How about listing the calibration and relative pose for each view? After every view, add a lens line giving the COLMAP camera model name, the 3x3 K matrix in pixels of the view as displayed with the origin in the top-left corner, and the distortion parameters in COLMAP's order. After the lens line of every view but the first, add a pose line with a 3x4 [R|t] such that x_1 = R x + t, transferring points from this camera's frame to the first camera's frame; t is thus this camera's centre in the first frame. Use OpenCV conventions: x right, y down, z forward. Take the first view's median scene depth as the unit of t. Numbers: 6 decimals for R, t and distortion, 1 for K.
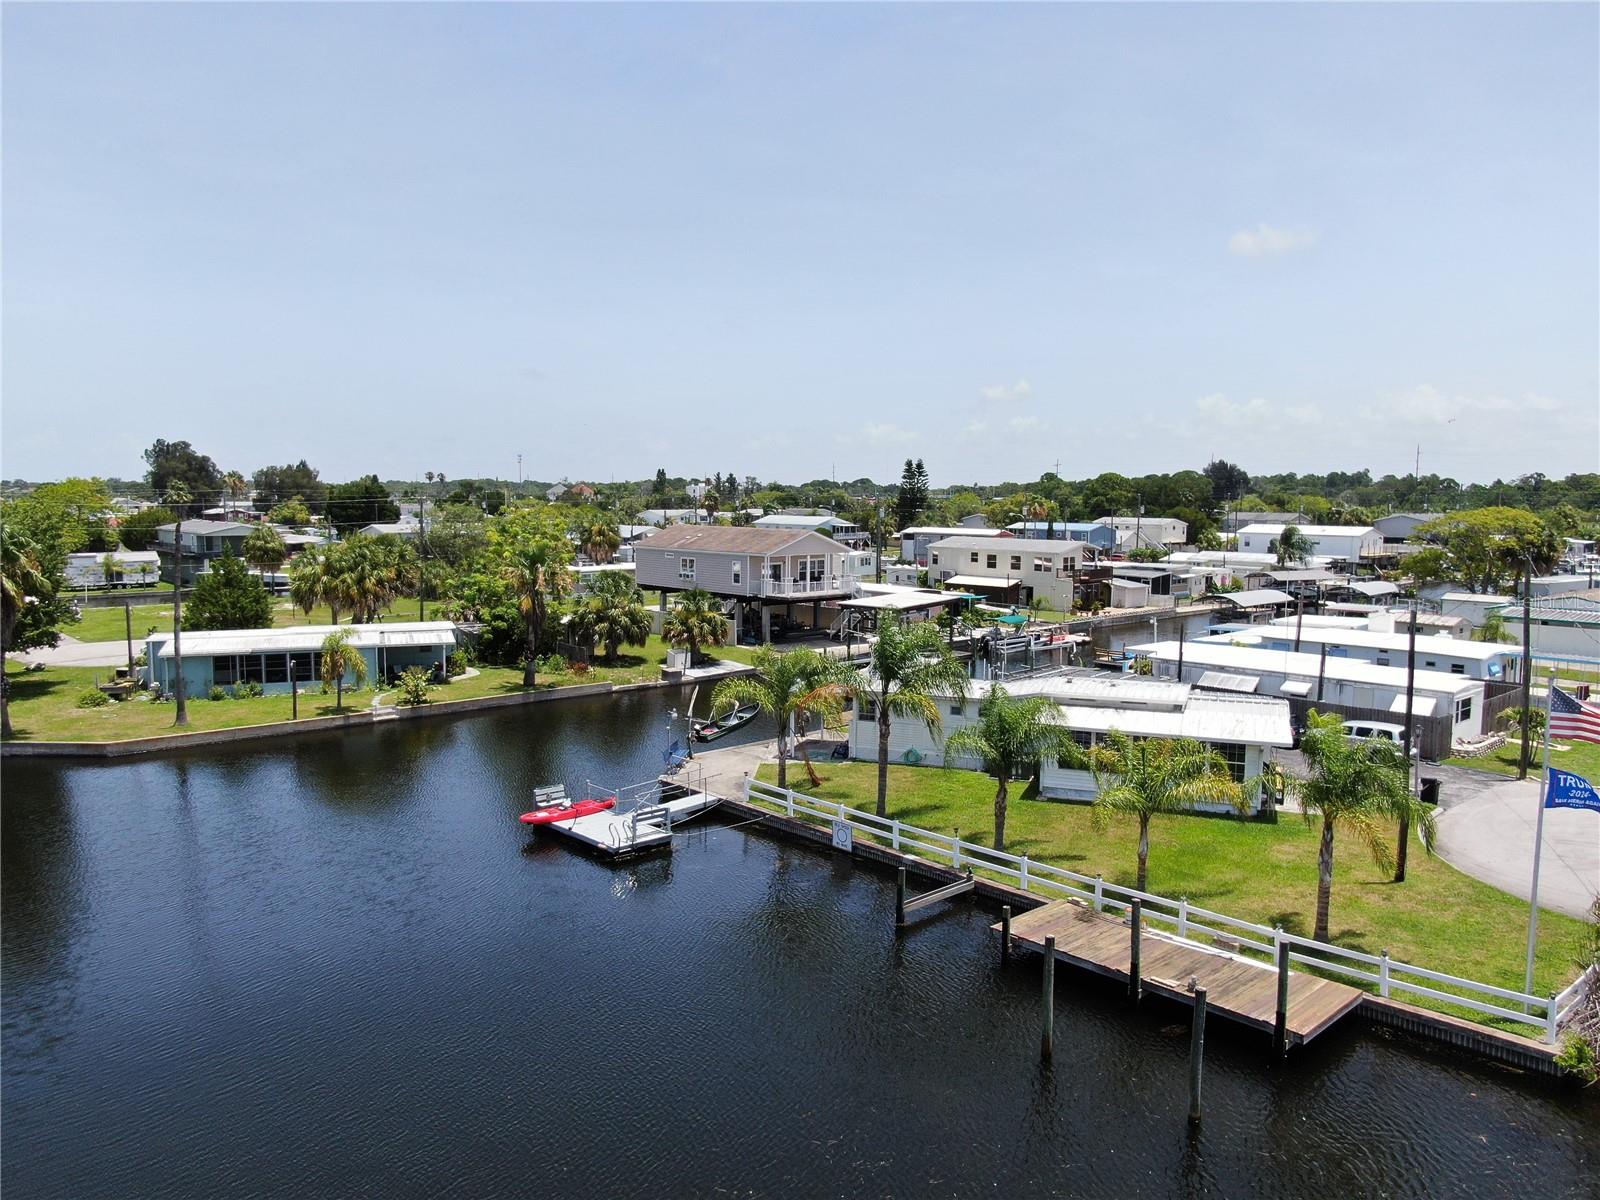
lens RADIAL K [[1146.4, 0, 800.0], [0, 1146.4, 600.0], [0, 0, 1]] dist [-0.027285, 0.017944]
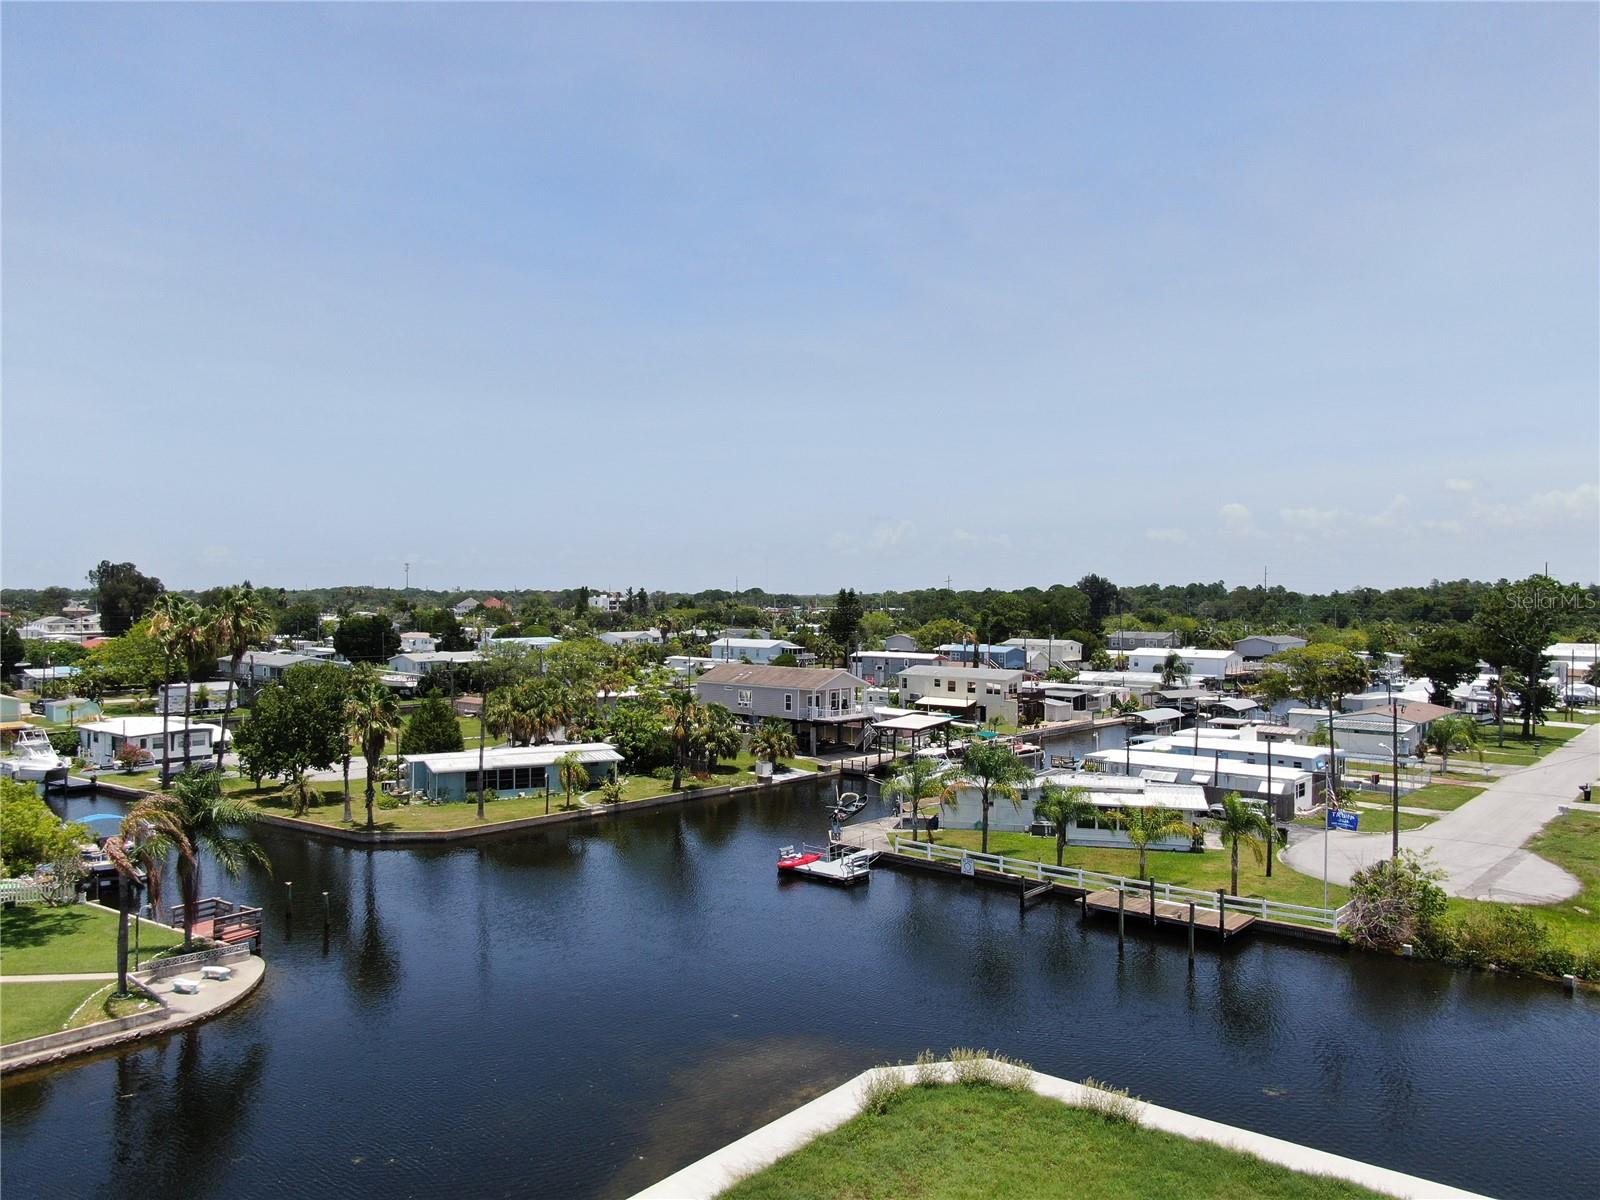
lens RADIAL K [[1146.4, 0, 800.0], [0, 1146.4, 600.0], [0, 0, 1]] dist [-0.027285, 0.017944]
pose [[0.994262, -0.001822, 0.106954, -0.225035], [0.011521, 0.995863, -0.090137, -0.026685], [-0.106347, 0.090852, 0.990170, -0.418220]]
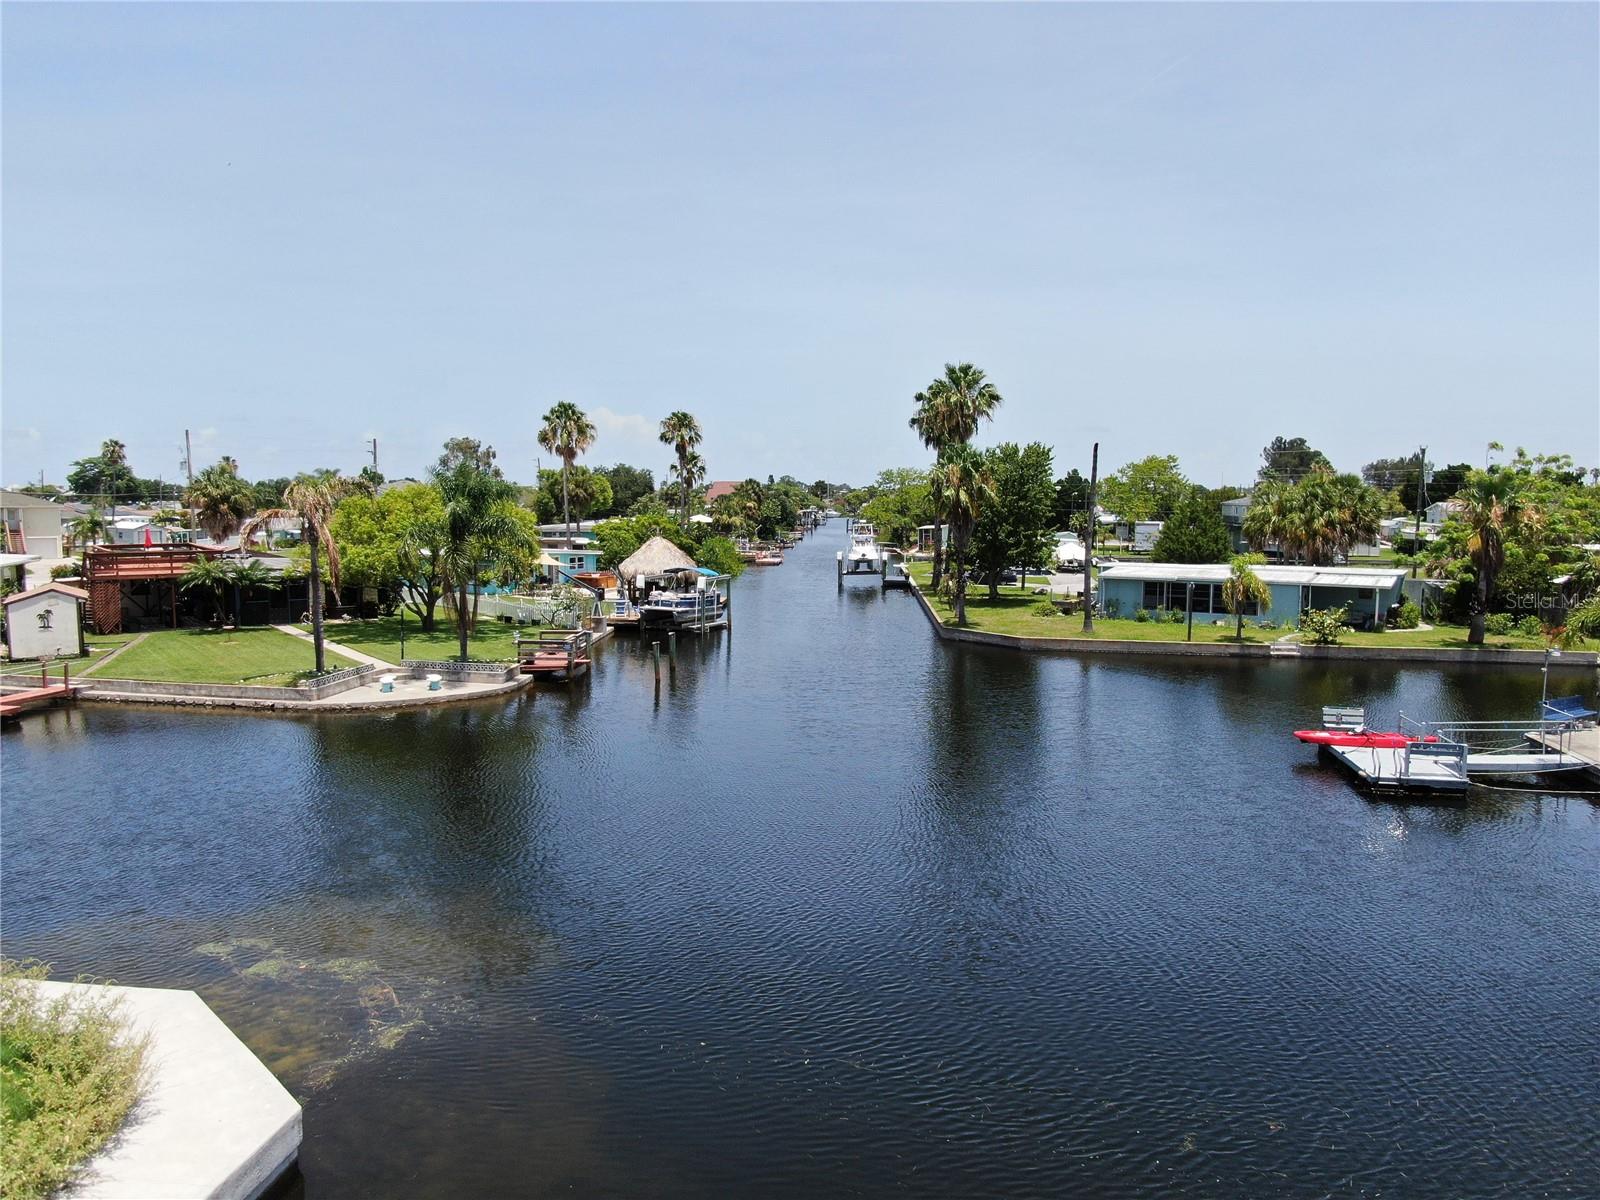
lens RADIAL K [[1146.4, 0, 800.0], [0, 1146.4, 600.0], [0, 0, 1]] dist [-0.027285, 0.017944]
pose [[0.597772, 0.067849, -0.798790, 0.124577], [-0.073979, 0.996829, 0.029308, 0.052566], [0.798245, 0.041574, 0.600896, 0.098700]]
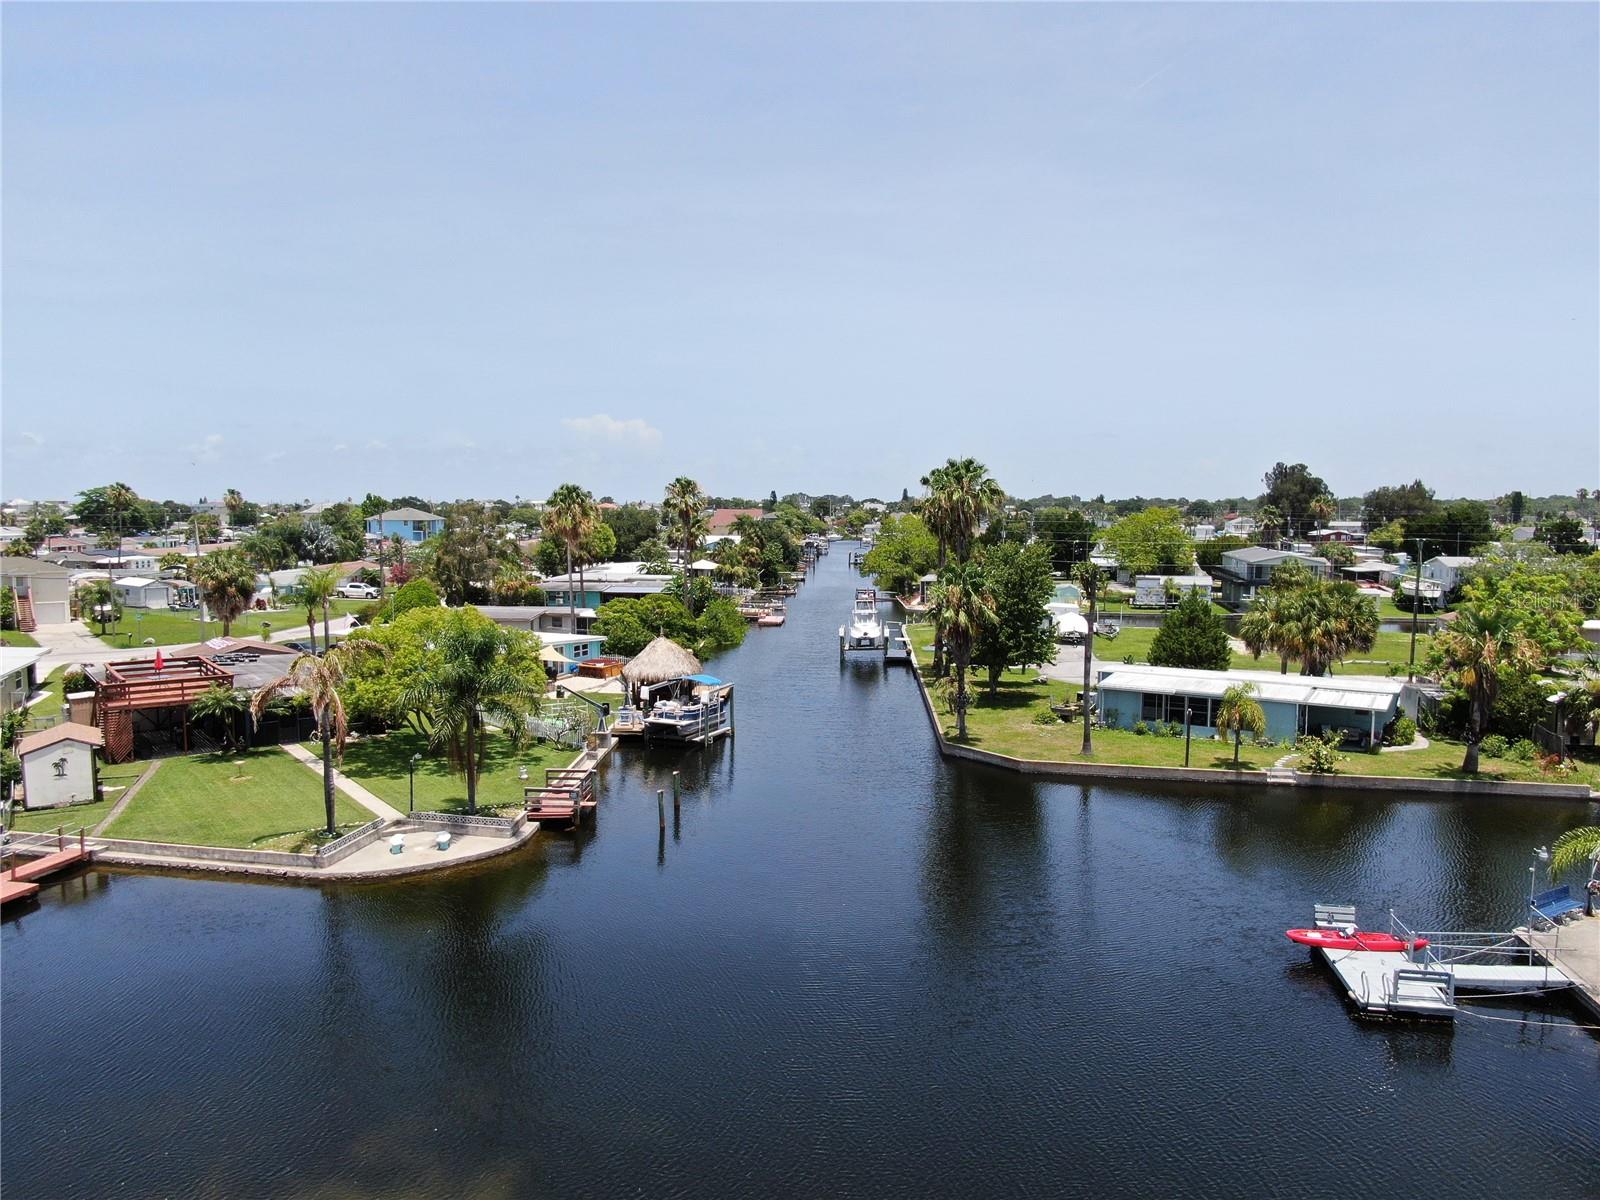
lens RADIAL K [[1146.4, 0, 800.0], [0, 1146.4, 600.0], [0, 0, 1]] dist [-0.027285, 0.017944]
pose [[0.596159, 0.063034, -0.800389, 0.127558], [-0.073428, 0.997016, 0.023828, -0.034497], [0.799502, 0.044566, 0.599008, 0.088408]]
